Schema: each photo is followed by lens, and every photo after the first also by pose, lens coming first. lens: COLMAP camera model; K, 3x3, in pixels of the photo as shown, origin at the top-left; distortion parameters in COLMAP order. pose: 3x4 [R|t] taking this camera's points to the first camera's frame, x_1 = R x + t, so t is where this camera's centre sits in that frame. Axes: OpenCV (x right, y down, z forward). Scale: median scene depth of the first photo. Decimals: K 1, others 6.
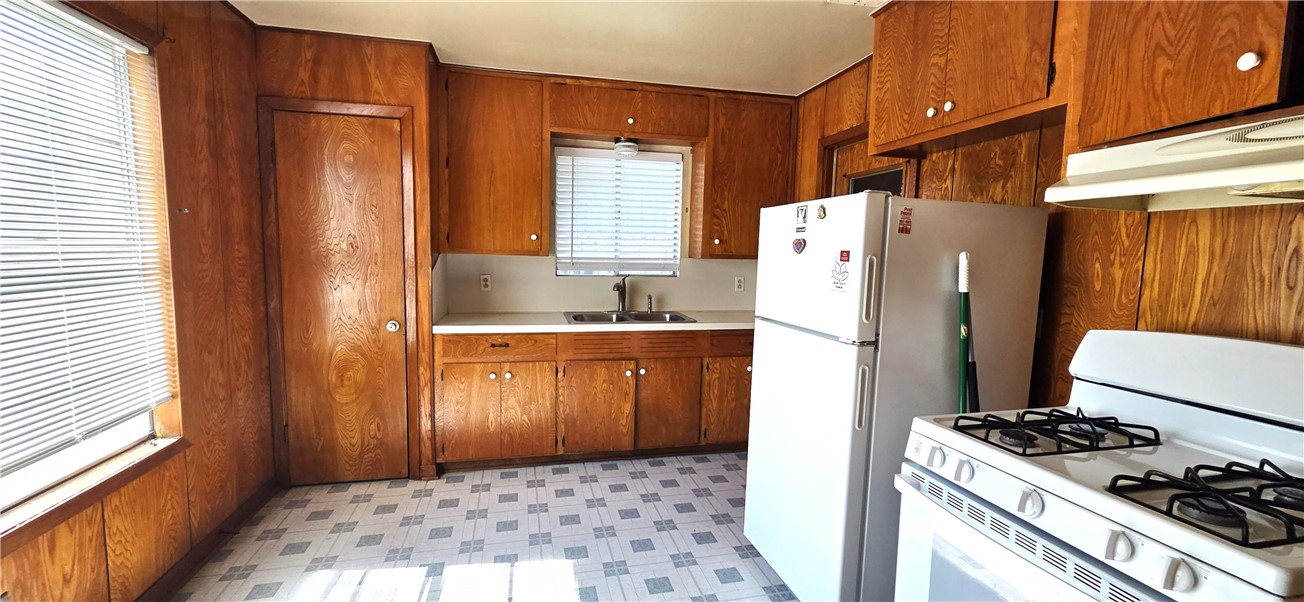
lens RADIAL K [[533.1, 0, 652.0], [0, 533.1, 305.3], [0, 0, 1]] dist [0.000568, -0.000465]
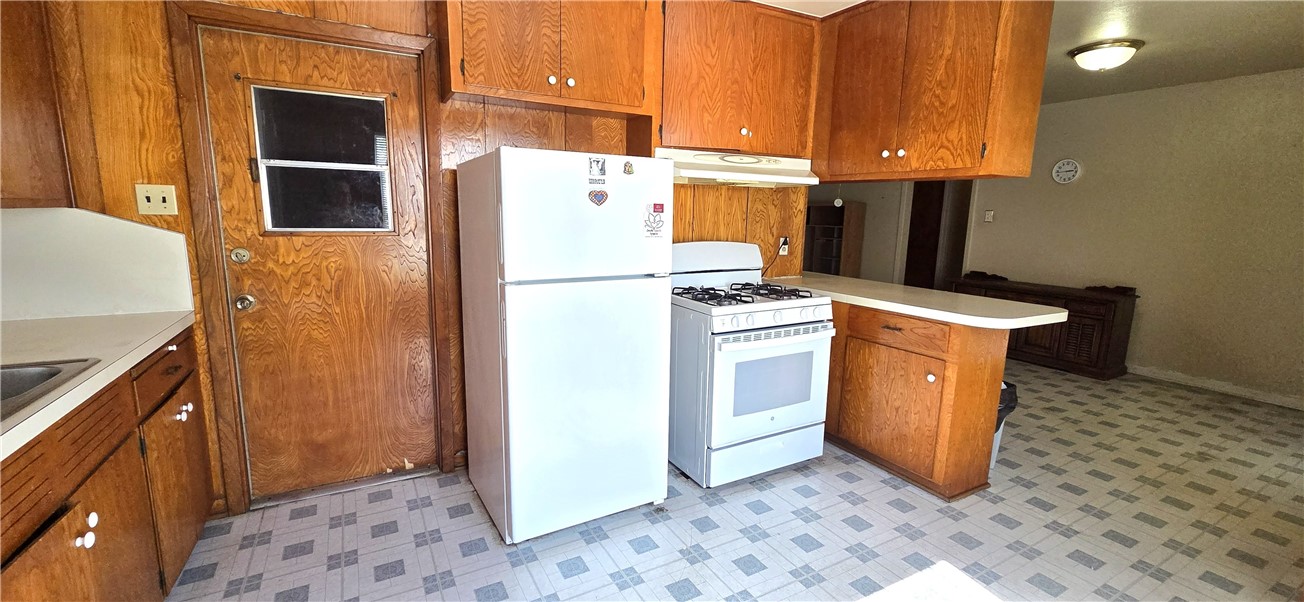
lens RADIAL K [[533.1, 0, 652.0], [0, 533.1, 305.3], [0, 0, 1]] dist [0.000568, -0.000465]
pose [[-0.262639, -0.191917, 0.945615, -0.526500], [0.073866, 0.973145, 0.218020, -0.088726], [-0.962063, 0.127109, -0.241410, 0.825824]]
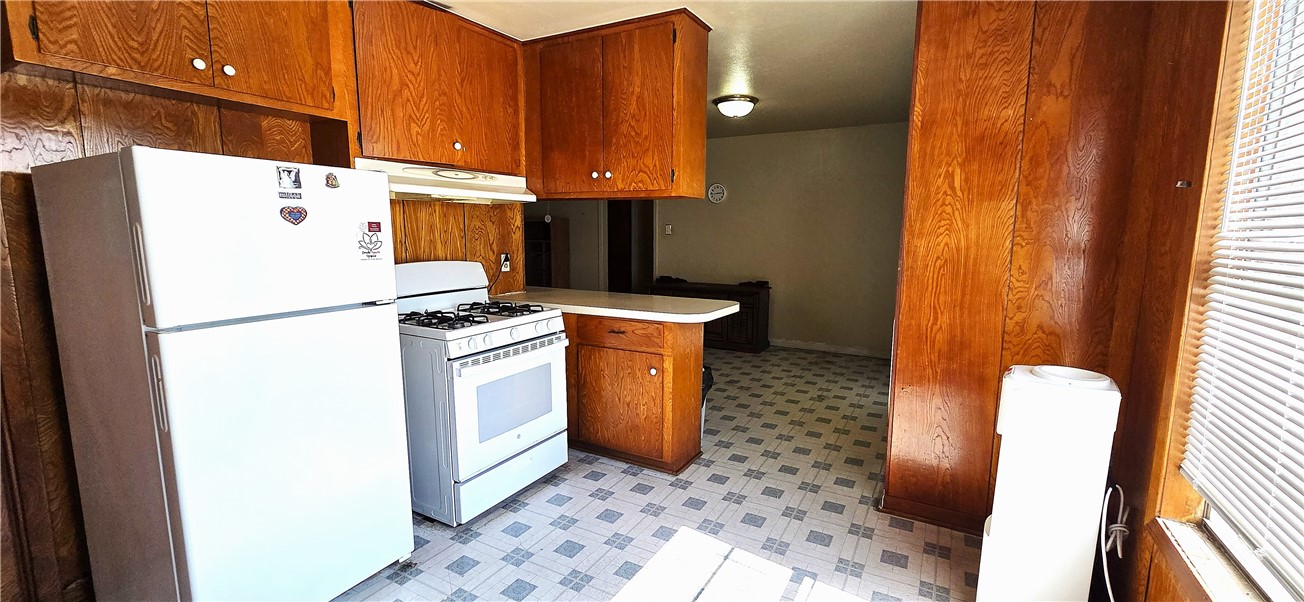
lens RADIAL K [[532.6, 0, 655.9], [0, 532.6, 306.7], [0, 0, 1]] dist [0.000302, -0.000404]
pose [[-0.729056, -0.120470, 0.673769, -0.506053], [0.049966, 0.972395, 0.227930, -0.094558], [-0.682628, 0.199839, -0.702910, 0.865507]]
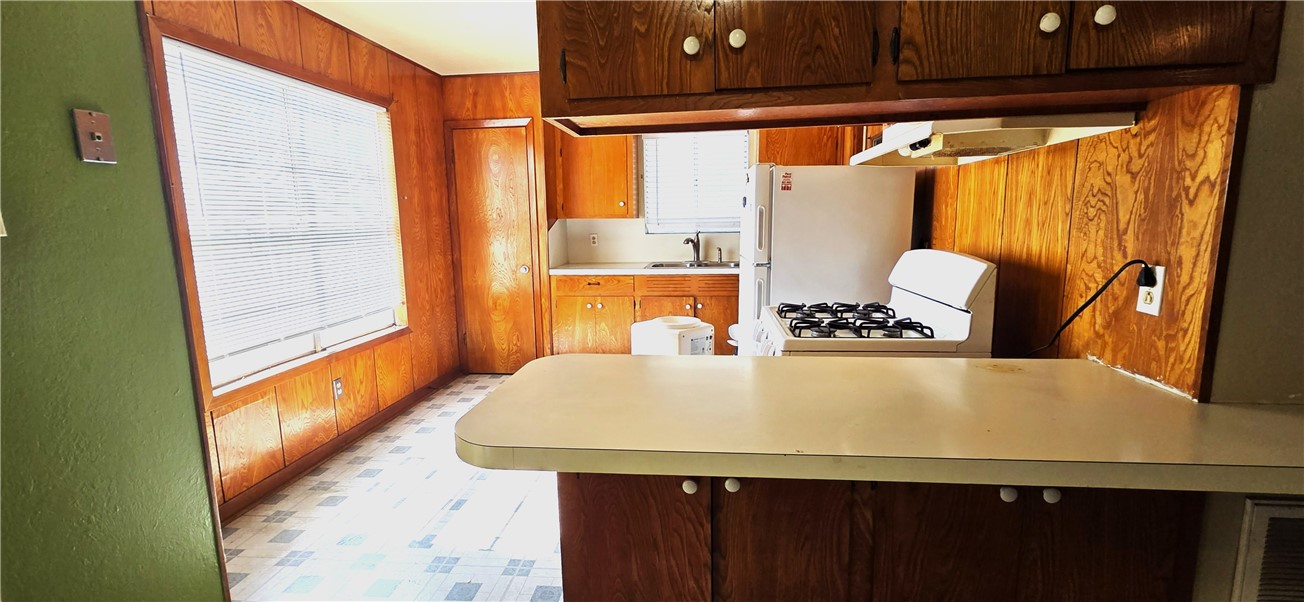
lens RADIAL K [[560.7, 0, 648.6], [0, 560.7, 307.5], [0, 0, 1]] dist [-0.002264, -0.000124]
pose [[0.941887, 0.016507, -0.335525, 0.396389], [0.002620, 0.998401, 0.056475, 0.063569], [0.335921, -0.054072, 0.940337, -0.383259]]
